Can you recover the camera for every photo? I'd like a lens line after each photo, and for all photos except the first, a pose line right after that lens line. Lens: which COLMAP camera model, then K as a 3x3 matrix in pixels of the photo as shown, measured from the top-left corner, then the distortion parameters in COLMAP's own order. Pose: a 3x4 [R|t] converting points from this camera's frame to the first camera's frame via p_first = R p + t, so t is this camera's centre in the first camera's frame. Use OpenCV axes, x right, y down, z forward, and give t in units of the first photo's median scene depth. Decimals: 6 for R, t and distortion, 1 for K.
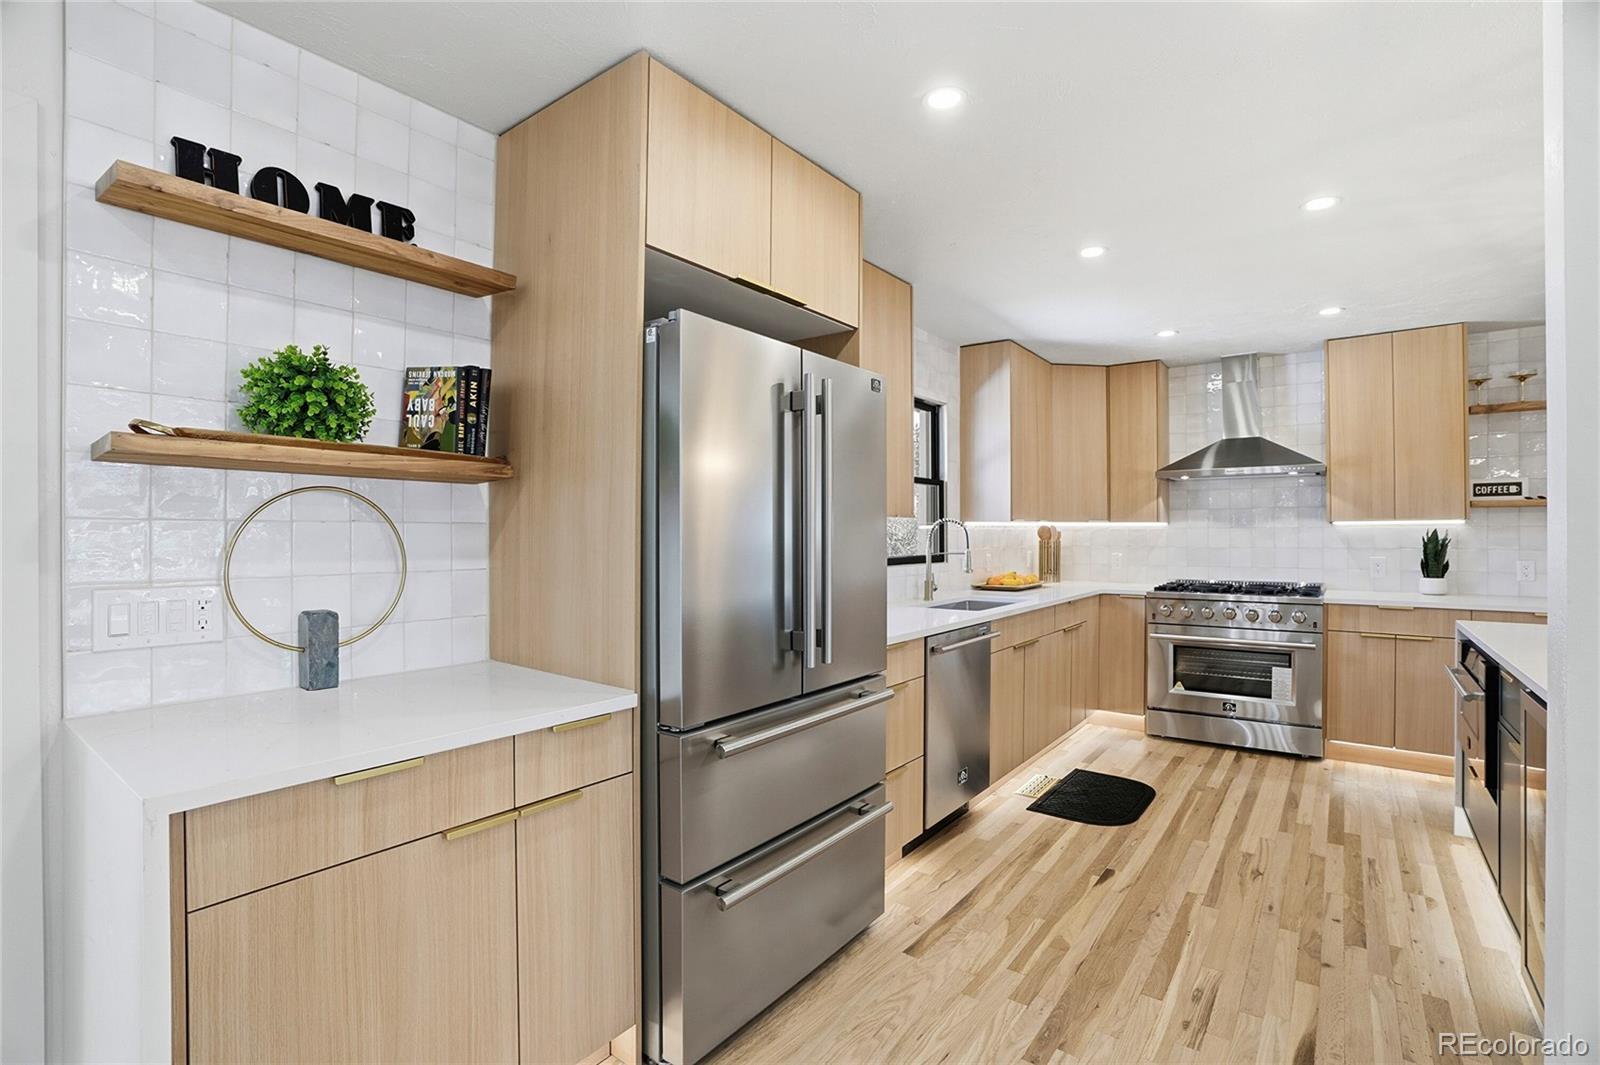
lens RADIAL K [[748.3, 0, 796.1], [0, 748.3, 533.7], [0, 0, 1]] dist [-0.074362, 0.031750]
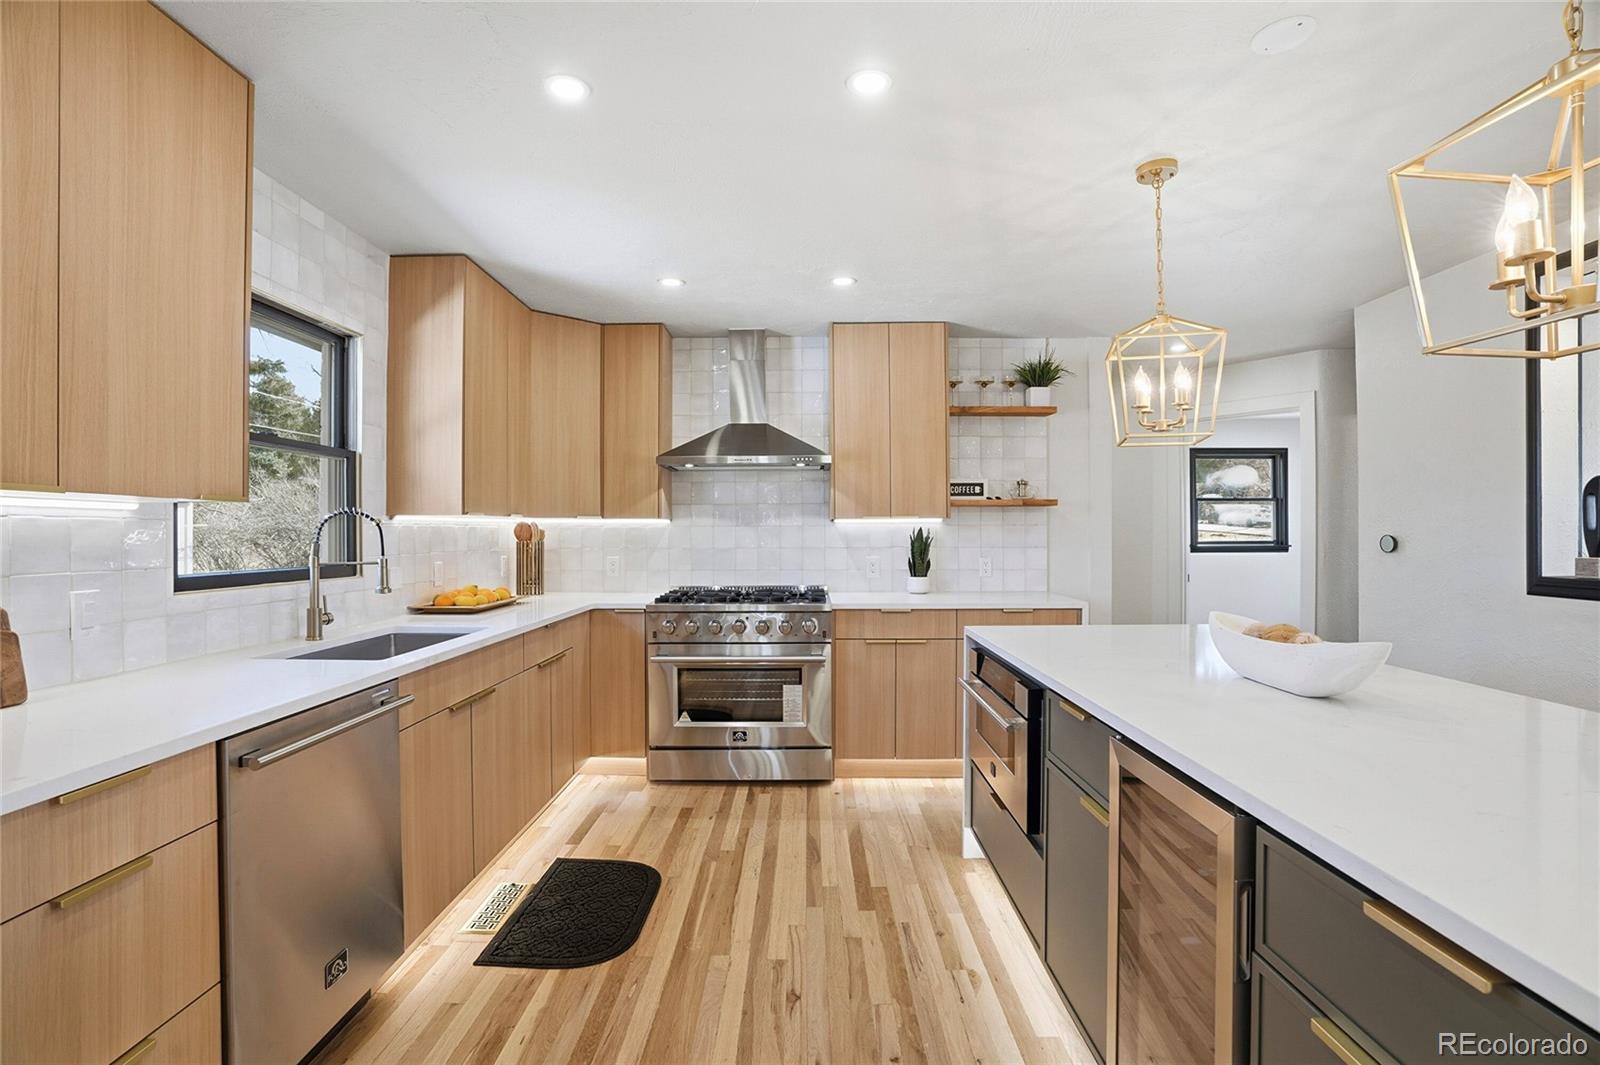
lens RADIAL K [[748.3, 0, 796.1], [0, 748.3, 533.7], [0, 0, 1]] dist [-0.074362, 0.031750]
pose [[0.805123, -0.001617, 0.593105, 0.165611], [0.001971, 0.999998, 0.000051, 0.001944], [-0.593104, 0.001128, 0.805125, 0.328076]]
